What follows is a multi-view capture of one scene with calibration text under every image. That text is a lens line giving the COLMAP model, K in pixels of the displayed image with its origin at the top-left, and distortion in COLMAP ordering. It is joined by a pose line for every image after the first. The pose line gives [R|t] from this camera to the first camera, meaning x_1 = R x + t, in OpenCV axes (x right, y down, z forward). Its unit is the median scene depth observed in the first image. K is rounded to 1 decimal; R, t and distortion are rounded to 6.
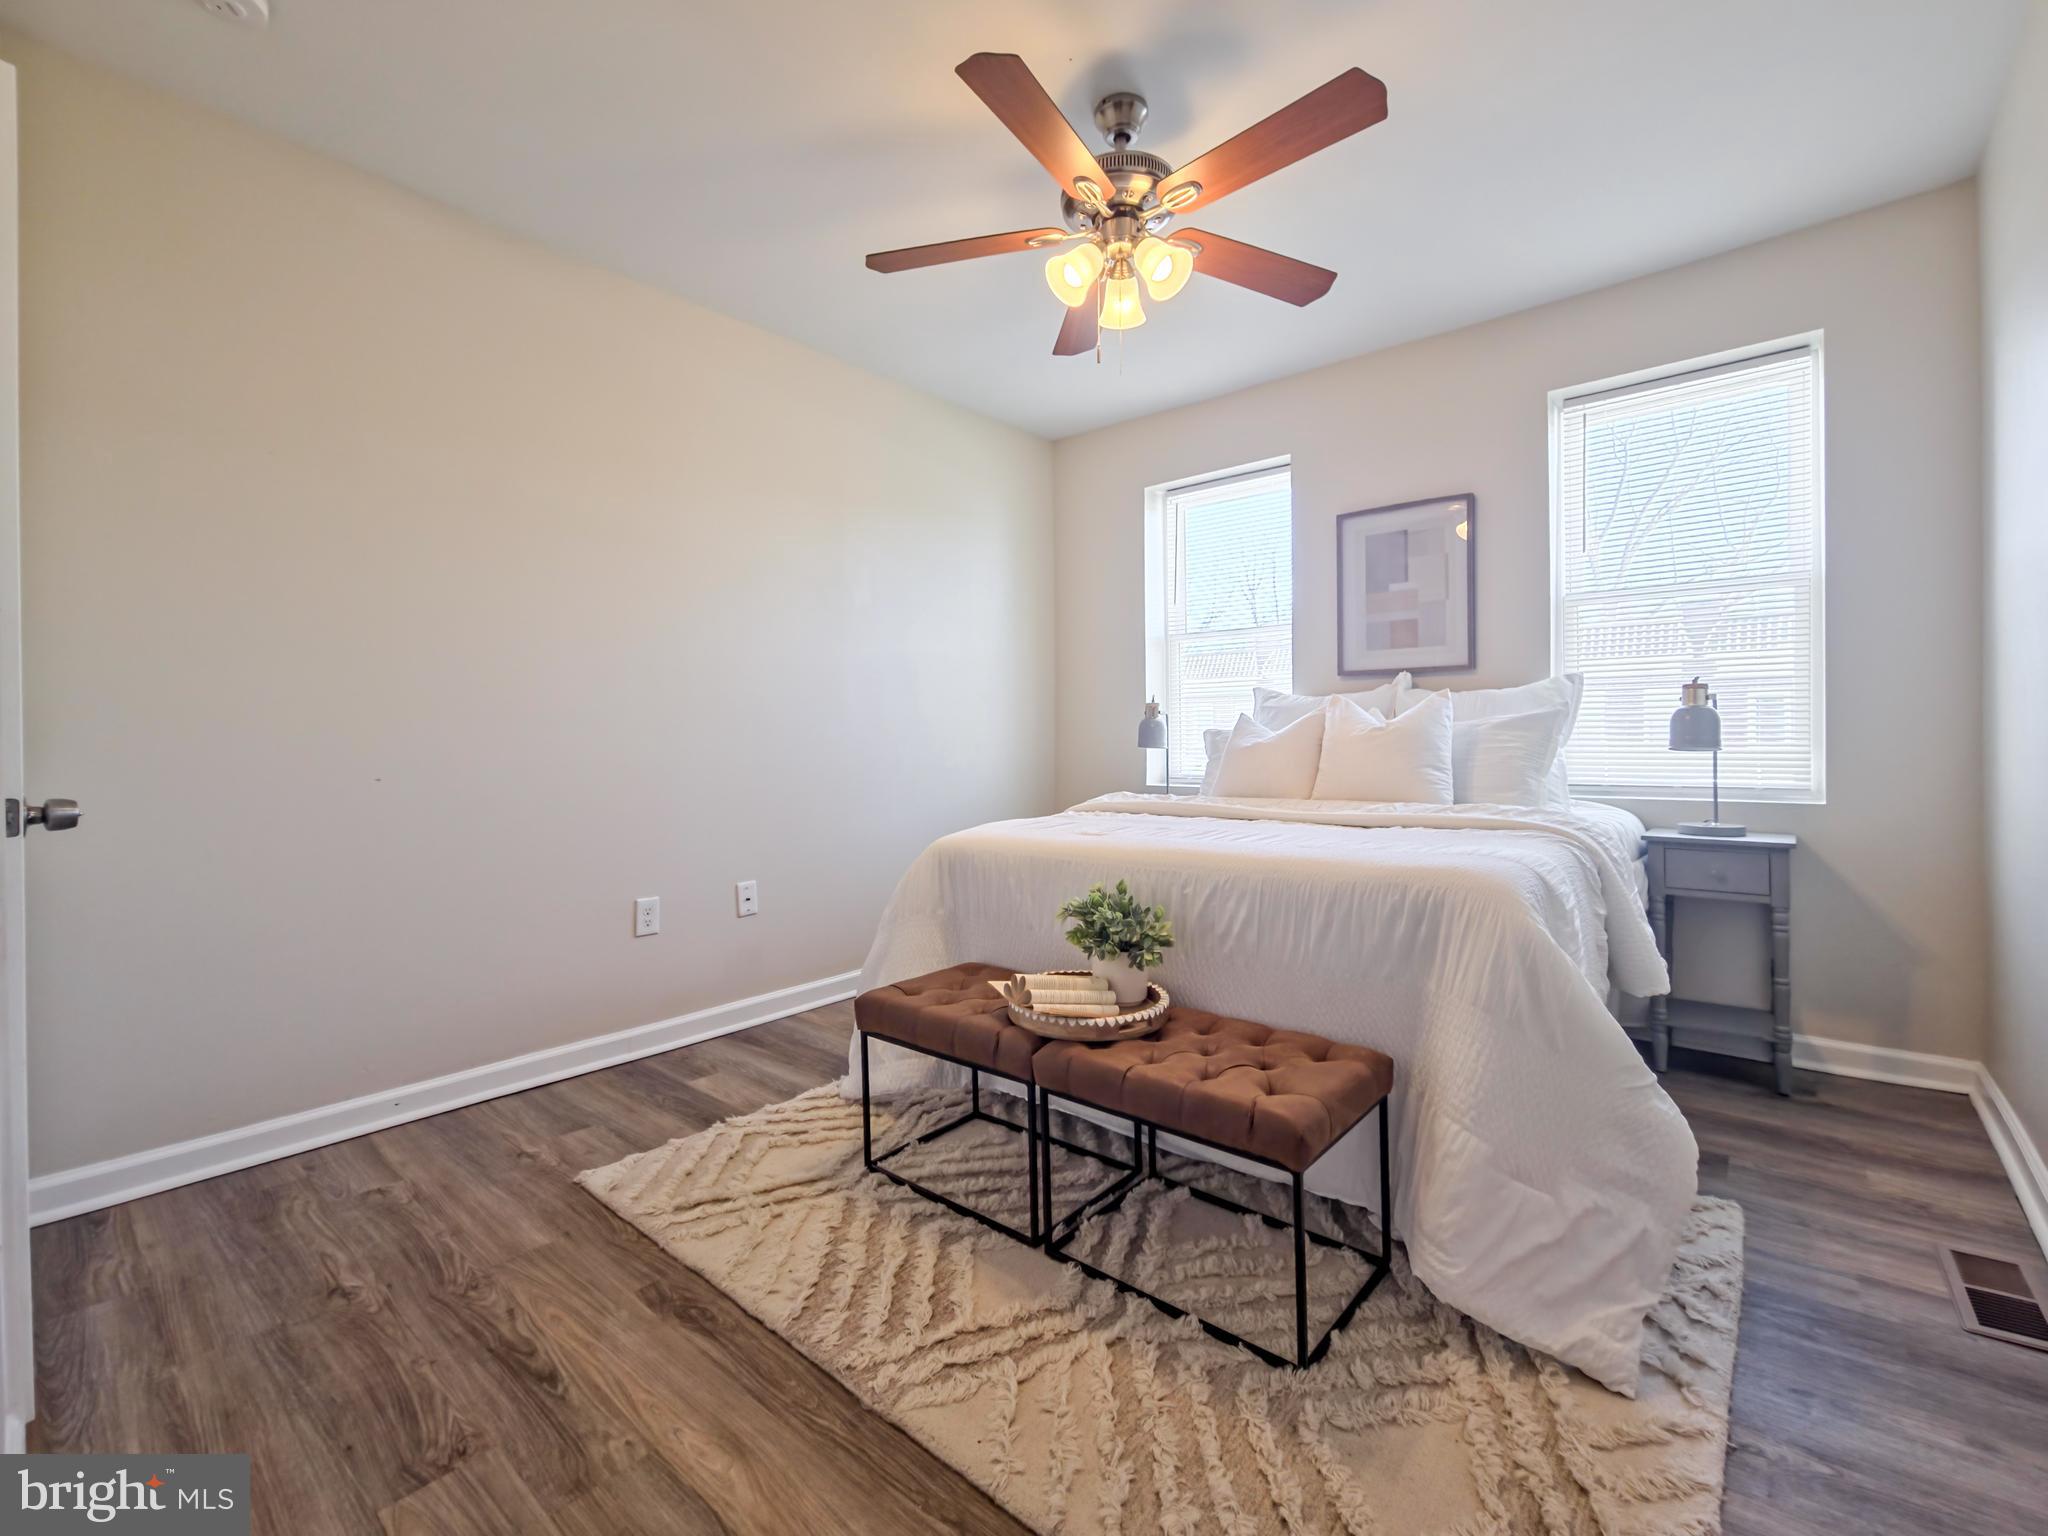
lens RADIAL K [[851.4, 0, 1024.0], [0, 851.4, 768.0], [0, 0, 1]] dist [-0.002075, -0.000254]
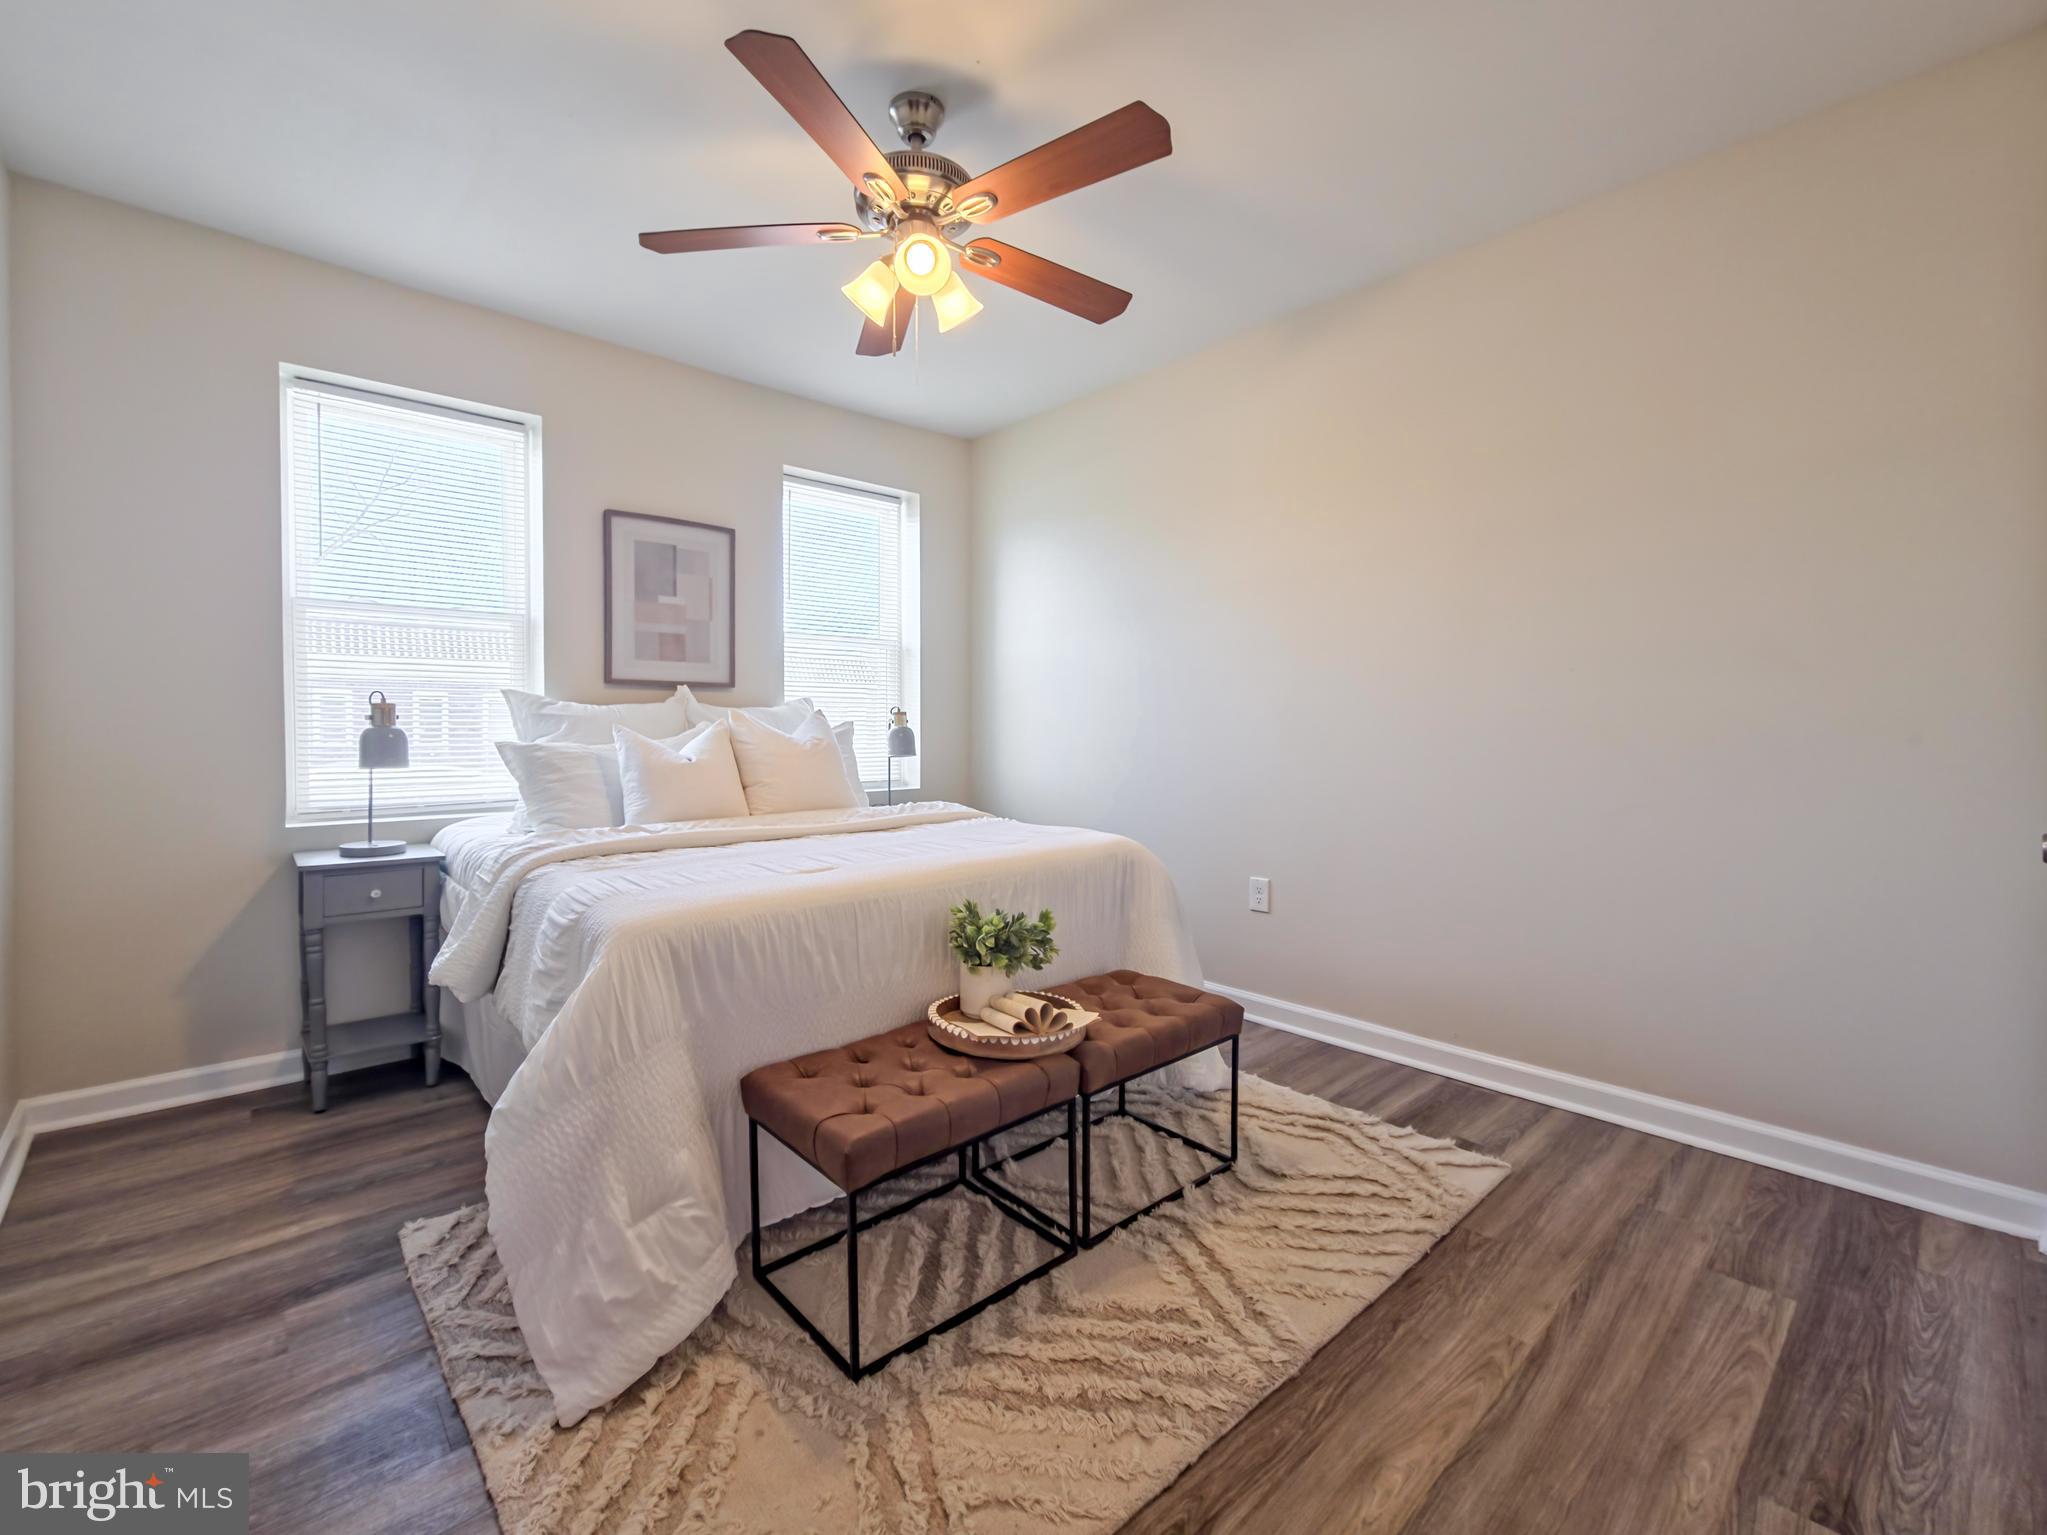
lens RADIAL K [[882.0, 0, 1024.1], [0, 882.0, 739.4], [0, 0, 1]] dist [-0.008692, -0.000549]
pose [[0.142552, 0.010506, 0.989732, -0.917457], [0.047447, 0.998722, -0.017436, -0.021188], [-0.988649, 0.049446, 0.141871, 0.795315]]
